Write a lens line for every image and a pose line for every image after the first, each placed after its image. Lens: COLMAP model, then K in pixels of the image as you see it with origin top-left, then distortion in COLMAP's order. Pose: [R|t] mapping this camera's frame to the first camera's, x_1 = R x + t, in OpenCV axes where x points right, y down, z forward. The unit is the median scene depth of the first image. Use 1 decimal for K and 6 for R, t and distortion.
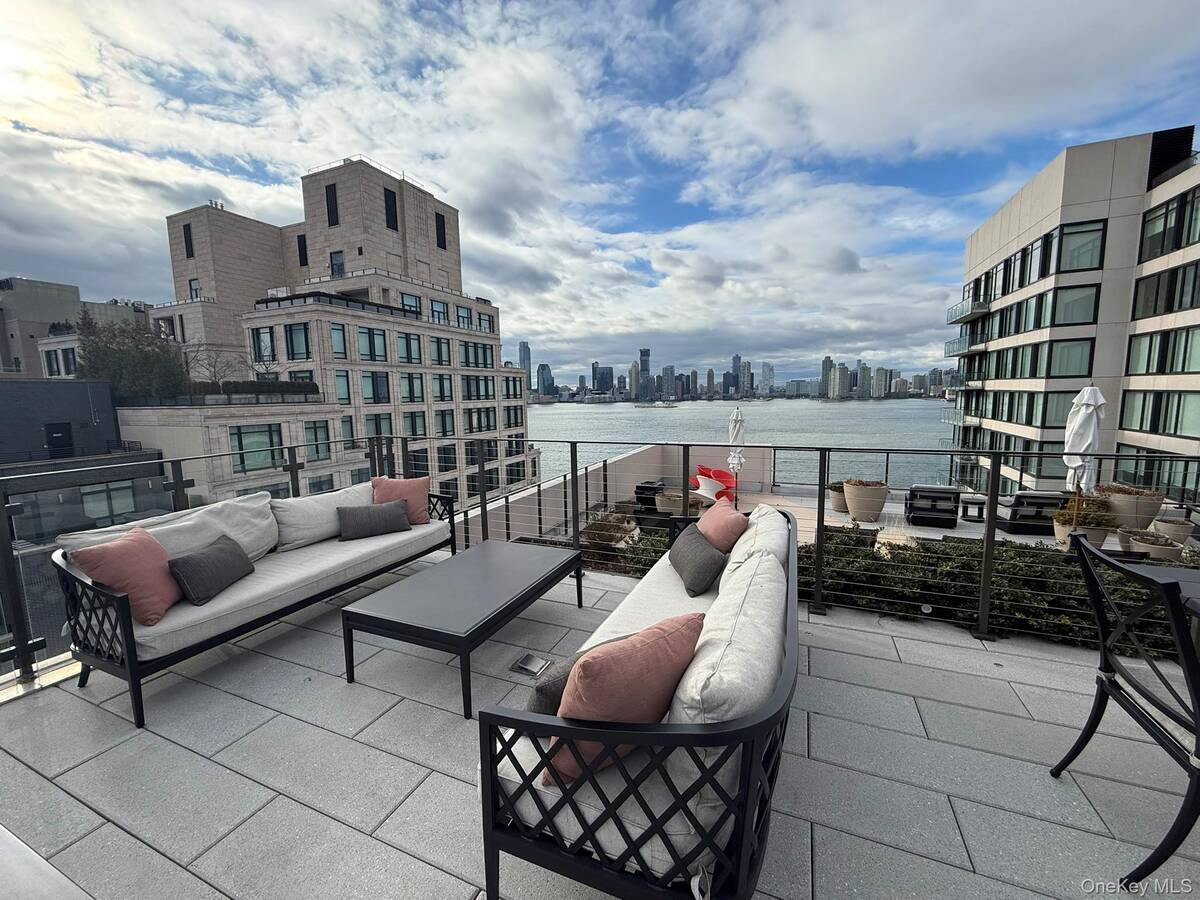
lens RADIAL K [[479.0, 0, 598.1], [0, 479.0, 450.1], [0, 0, 1]] dist [0.000337, 0.000320]
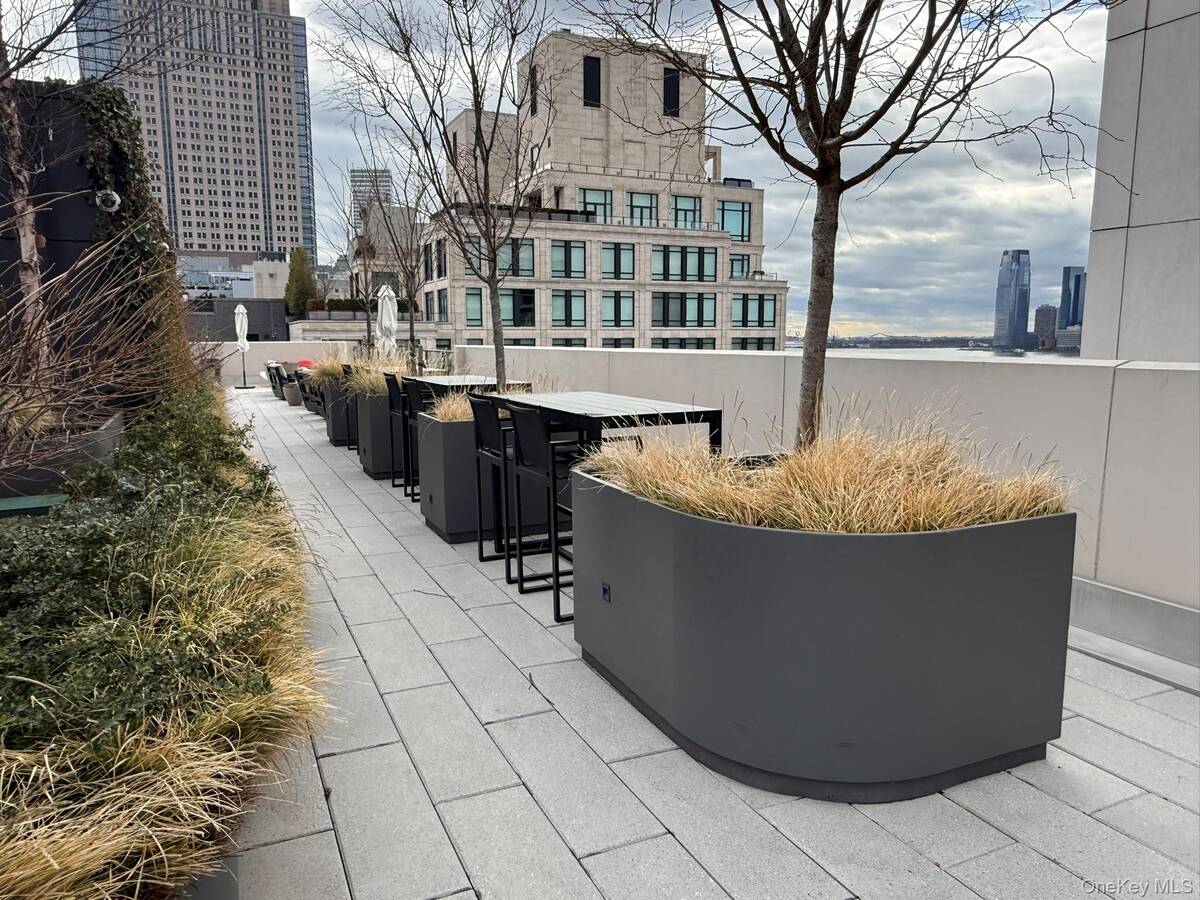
lens RADIAL K [[836.3, 0, 590.9], [0, 836.3, 454.6], [0, 0, 1]] dist [0.018779, -0.021098]
pose [[0.736935, 0.110482, -0.666874, 0.570481], [-0.091770, 0.993771, 0.063229, 0.020709], [0.669705, 0.014604, 0.742483, -0.015875]]
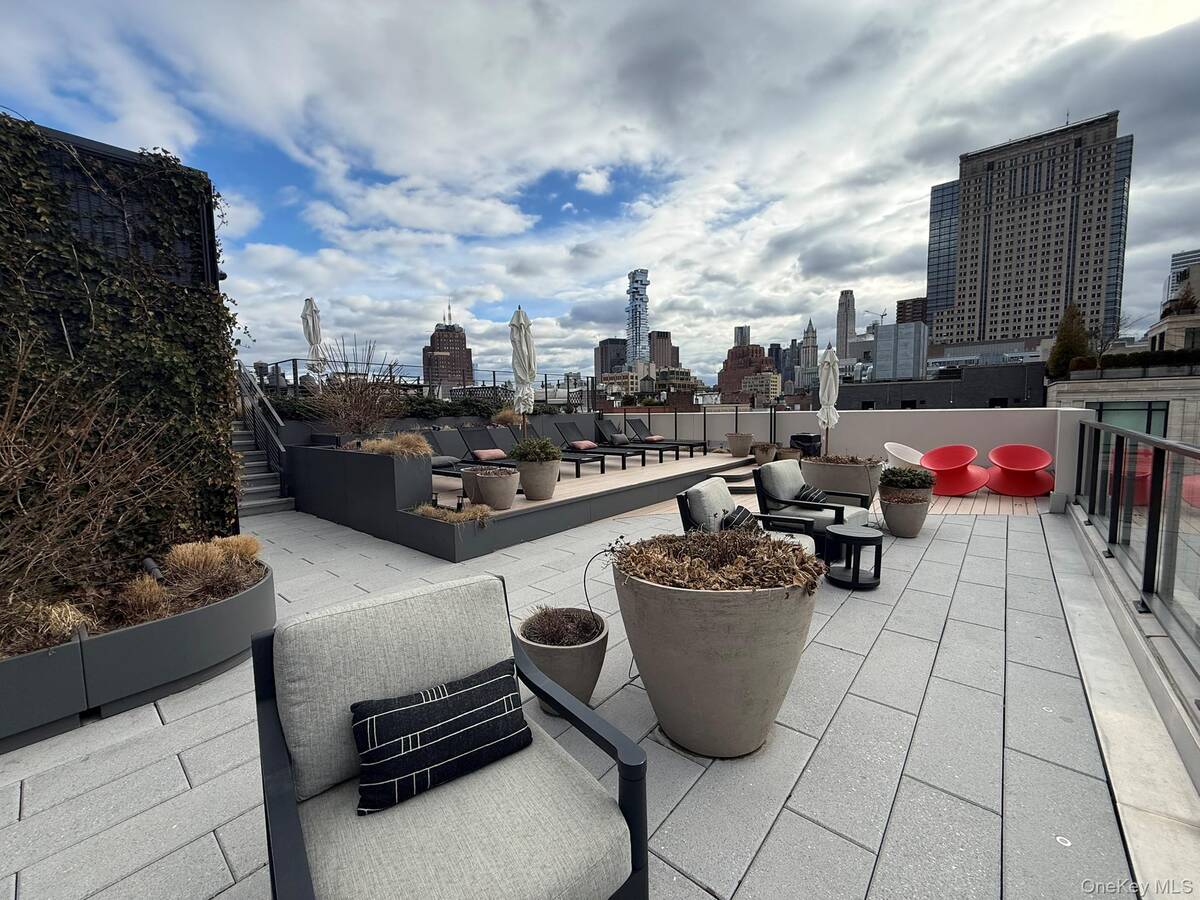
lens RADIAL K [[479.0, 0, 593.9], [0, 479.0, 450.2], [0, 0, 1]] dist [0.000337, 0.000320]
pose [[-0.301164, 0.106301, -0.947629, 0.257590], [-0.091198, 0.986001, 0.139589, 0.001481], [0.949201, 0.128461, -0.287254, 0.191358]]
